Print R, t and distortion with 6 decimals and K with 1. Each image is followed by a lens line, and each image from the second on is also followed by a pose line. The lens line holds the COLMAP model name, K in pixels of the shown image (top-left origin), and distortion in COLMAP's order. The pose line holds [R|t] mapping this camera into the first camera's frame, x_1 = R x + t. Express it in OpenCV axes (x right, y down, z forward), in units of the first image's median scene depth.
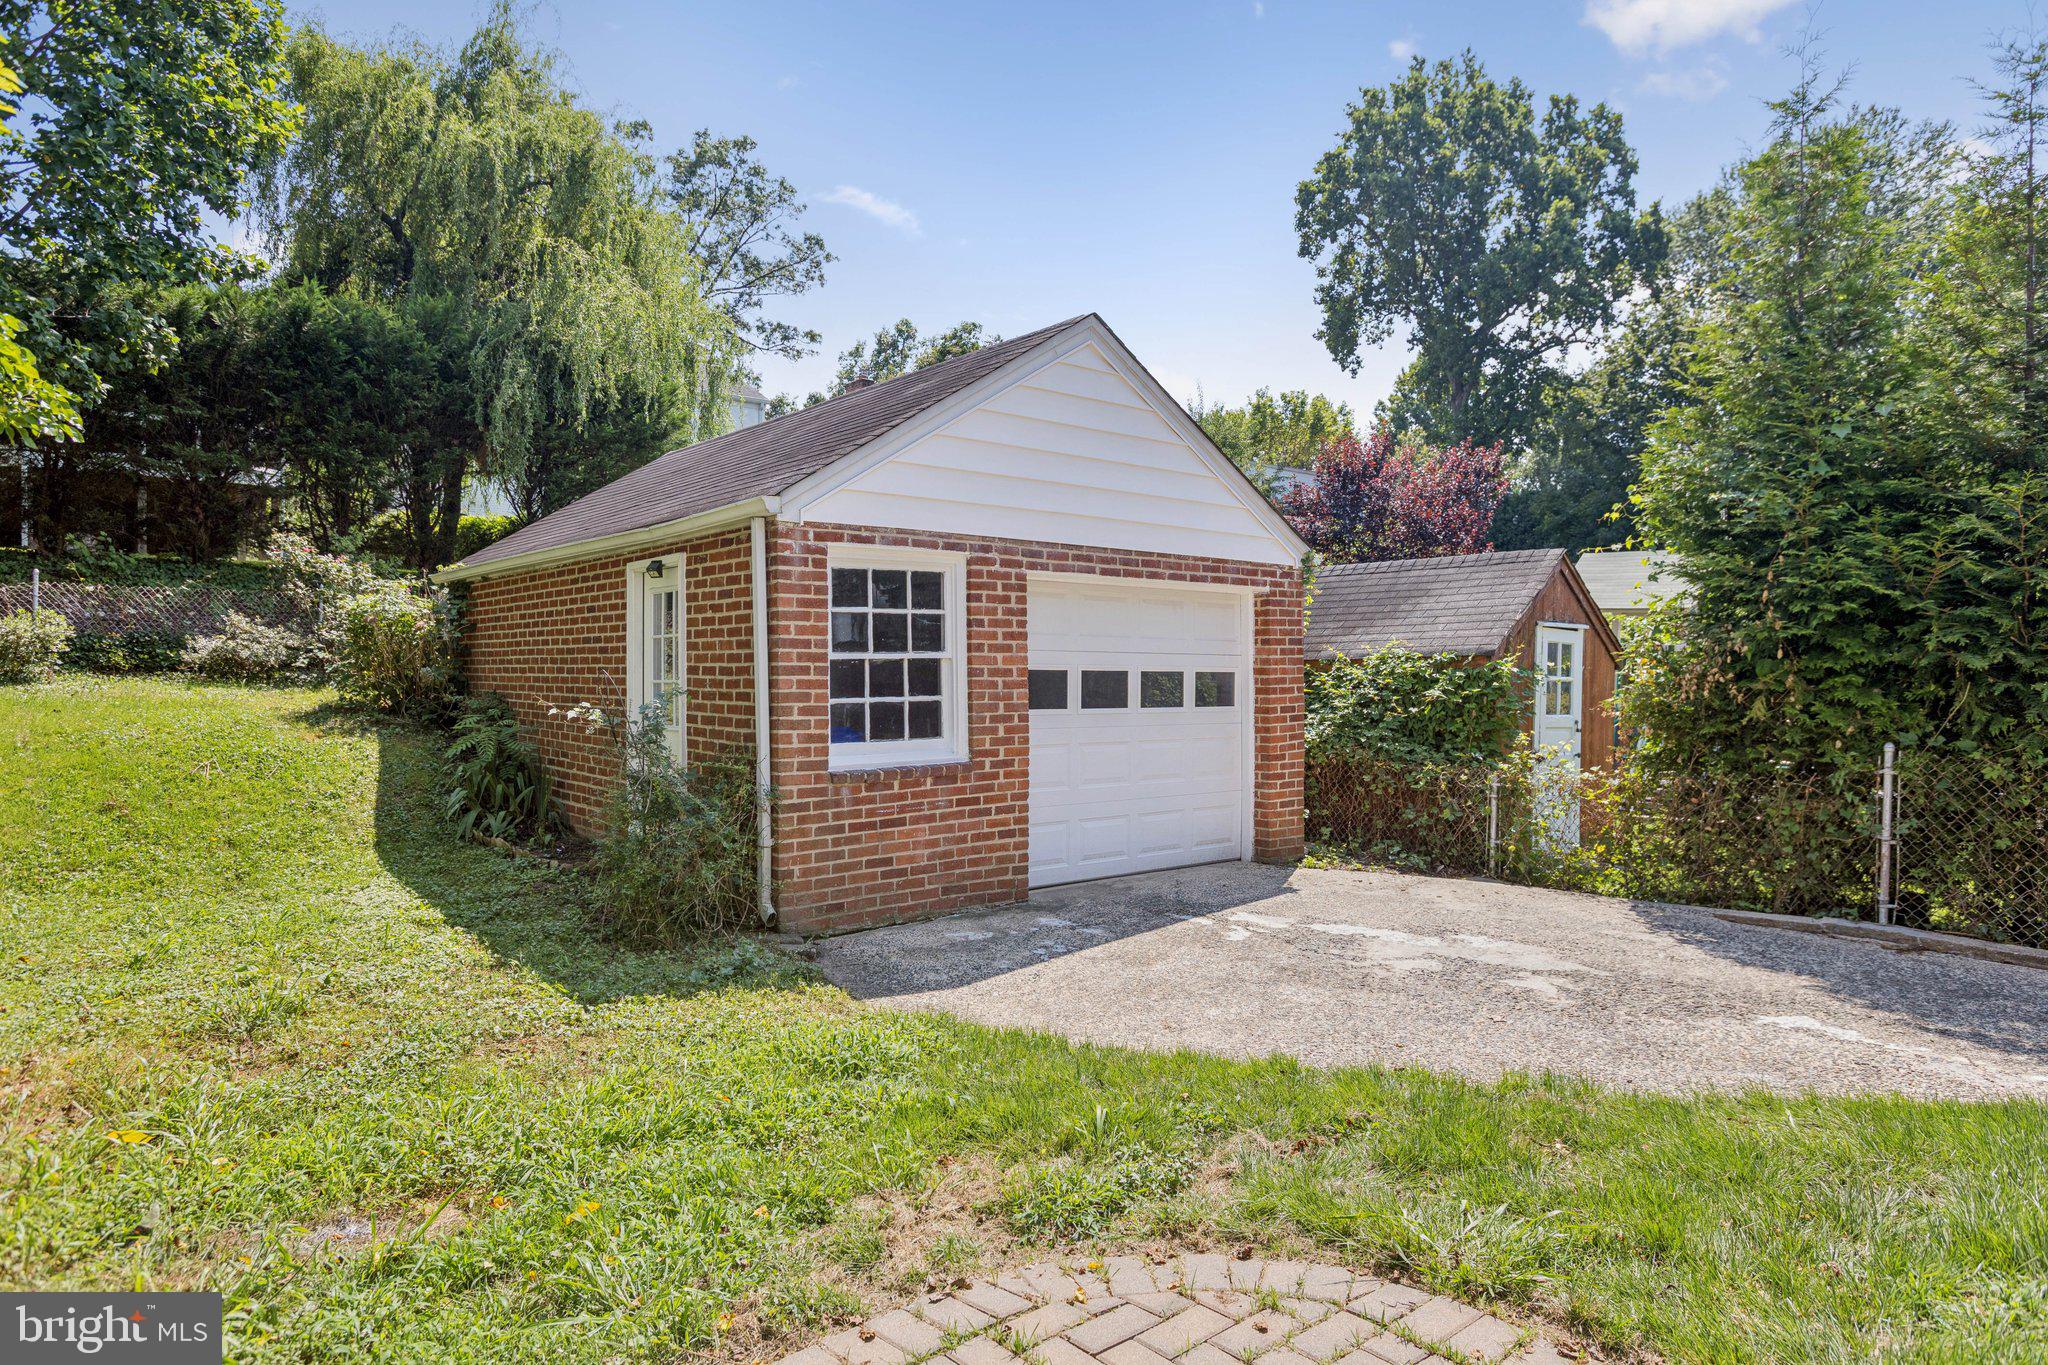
lens RADIAL K [[1216.7, 0, 1035.3], [0, 1216.7, 672.5], [0, 0, 1]] dist [-0.008539, 0.000116]
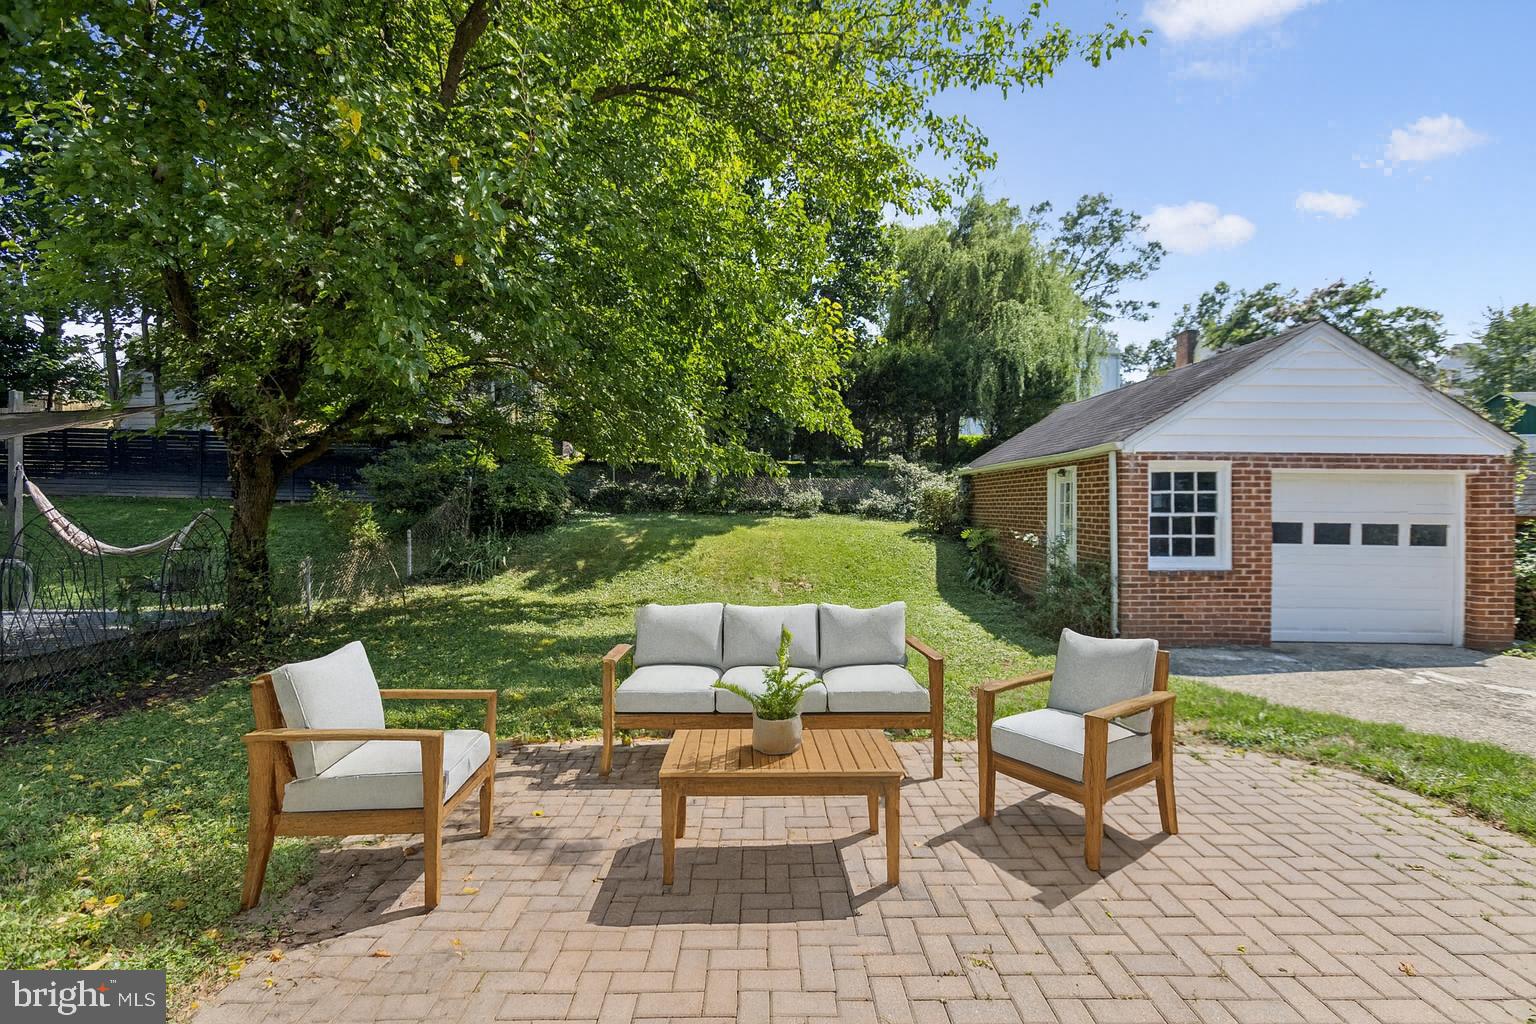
lens RADIAL K [[690.5, 0, 766.1], [0, 690.5, 504.5], [0, 0, 1]] dist [-0.000301, 0.004678]
pose [[0.769599, 0.004913, -0.638509, 0.063512], [-0.008935, 0.999955, -0.003075, -0.016745], [0.638466, 0.008071, 0.769608, -0.260038]]
